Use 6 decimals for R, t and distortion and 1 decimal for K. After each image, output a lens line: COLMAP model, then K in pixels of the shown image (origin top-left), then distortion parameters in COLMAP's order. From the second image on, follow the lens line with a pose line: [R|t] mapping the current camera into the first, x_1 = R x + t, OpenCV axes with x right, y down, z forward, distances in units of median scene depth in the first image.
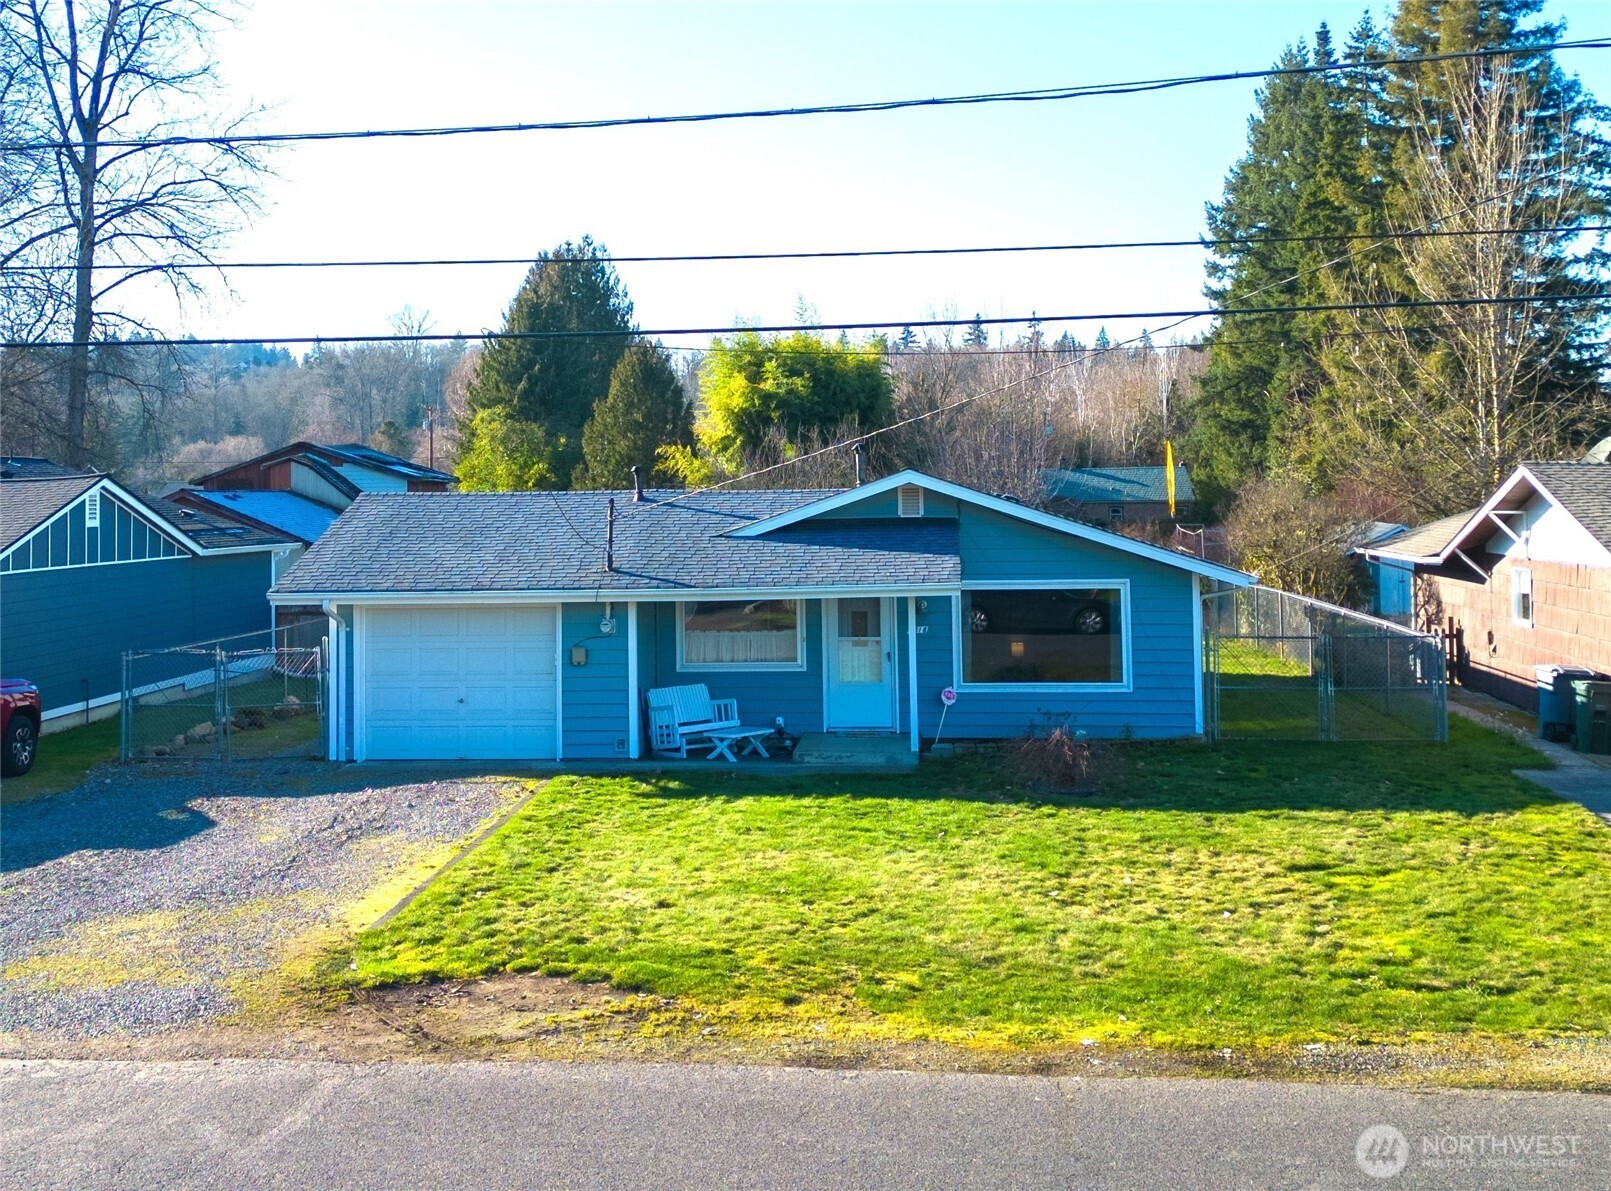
lens RADIAL K [[1783.6, 0, 774.0], [0, 1783.6, 435.9], [0, 0, 1]] dist [0.180486, -0.427674]
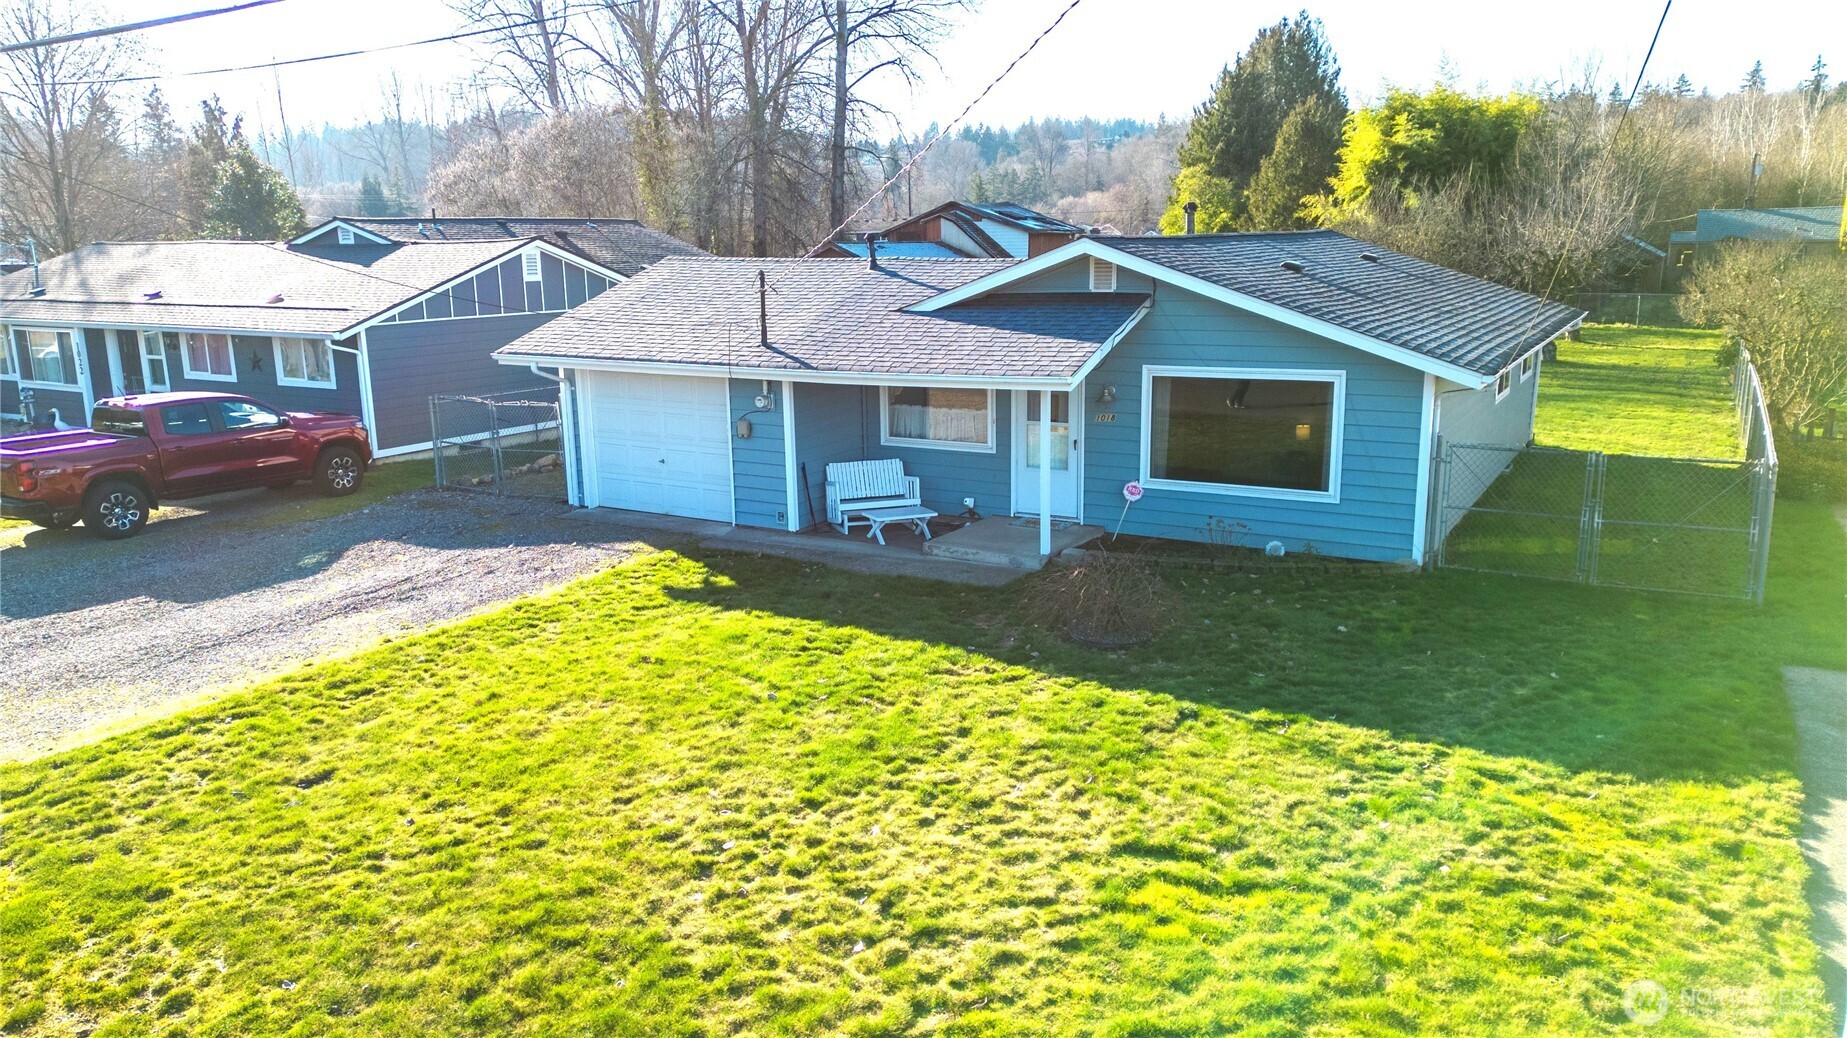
lens RADIAL K [[1282.9, 0, 919.1], [0, 1282.9, 511.4], [0, 0, 1]] dist [0.076190, -0.067070]
pose [[0.903541, 0.087432, -0.419487, 0.232409], [0.016766, 0.970999, 0.238493, -0.002400], [0.428174, -0.222521, 0.875872, 0.320625]]
